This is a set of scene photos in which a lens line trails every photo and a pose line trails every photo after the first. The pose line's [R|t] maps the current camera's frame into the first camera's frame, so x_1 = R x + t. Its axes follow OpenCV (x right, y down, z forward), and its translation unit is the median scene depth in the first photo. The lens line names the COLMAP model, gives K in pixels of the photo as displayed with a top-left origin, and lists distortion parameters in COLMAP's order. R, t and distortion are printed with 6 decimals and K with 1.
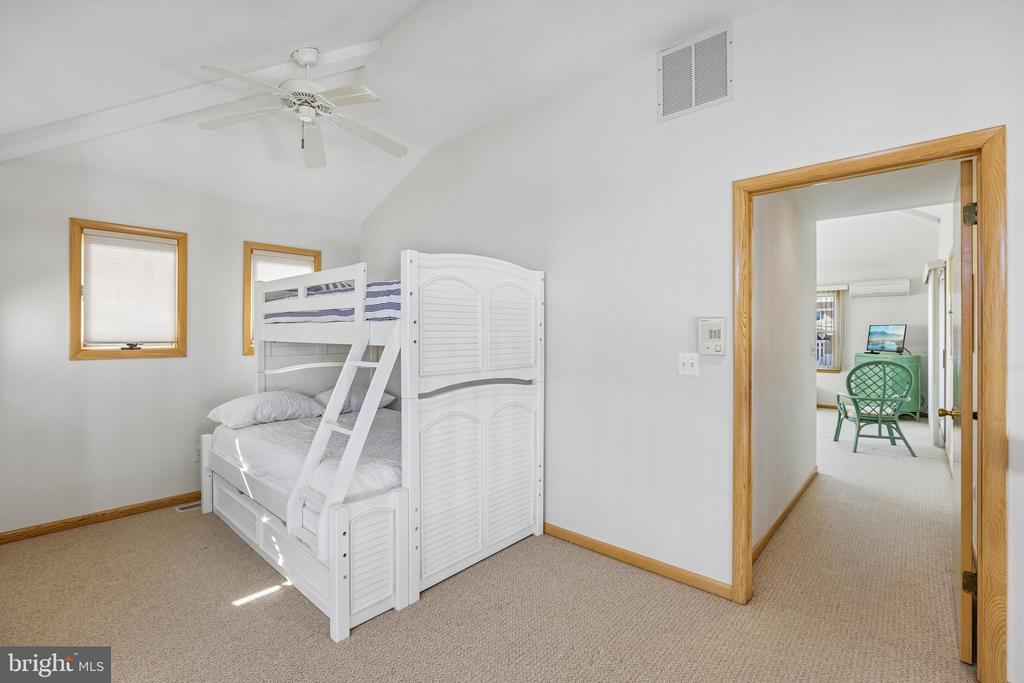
lens RADIAL K [[466.3, 0, 511.6], [0, 466.3, 335.9], [0, 0, 1]] dist [-0.012128, 0.000196]
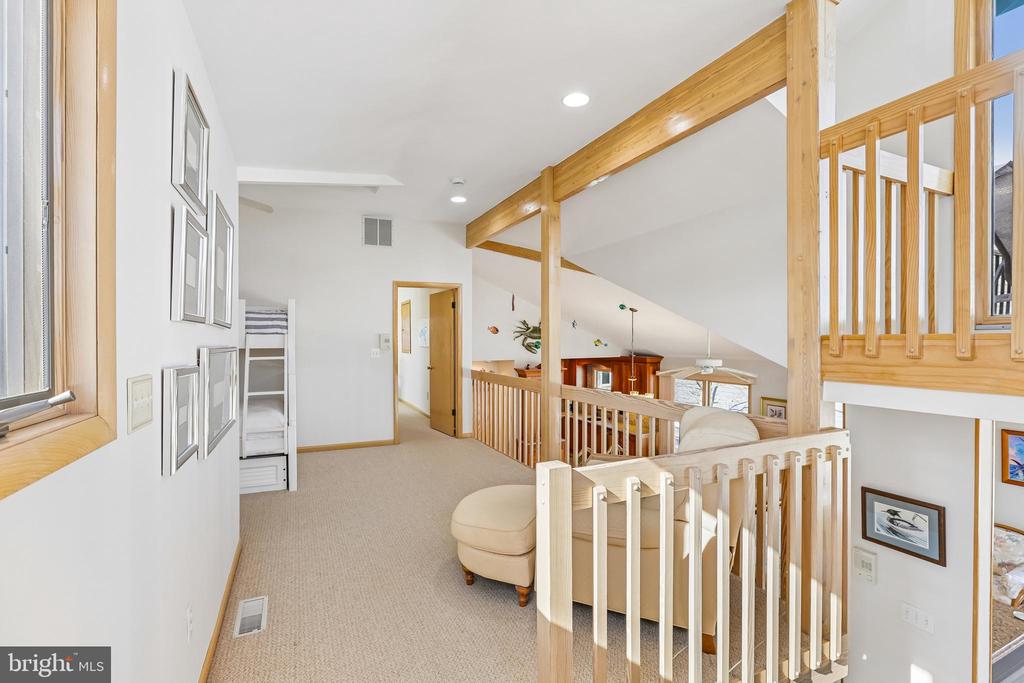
lens RADIAL K [[466.3, 0, 513.7], [0, 466.3, 338.8], [0, 0, 1]] dist [-0.012128, 0.000196]
pose [[0.375799, -0.003339, 0.926695, -1.586189], [0.000315, 0.999994, 0.003475, -0.022325], [-0.926701, -0.001014, 0.375797, -0.549681]]
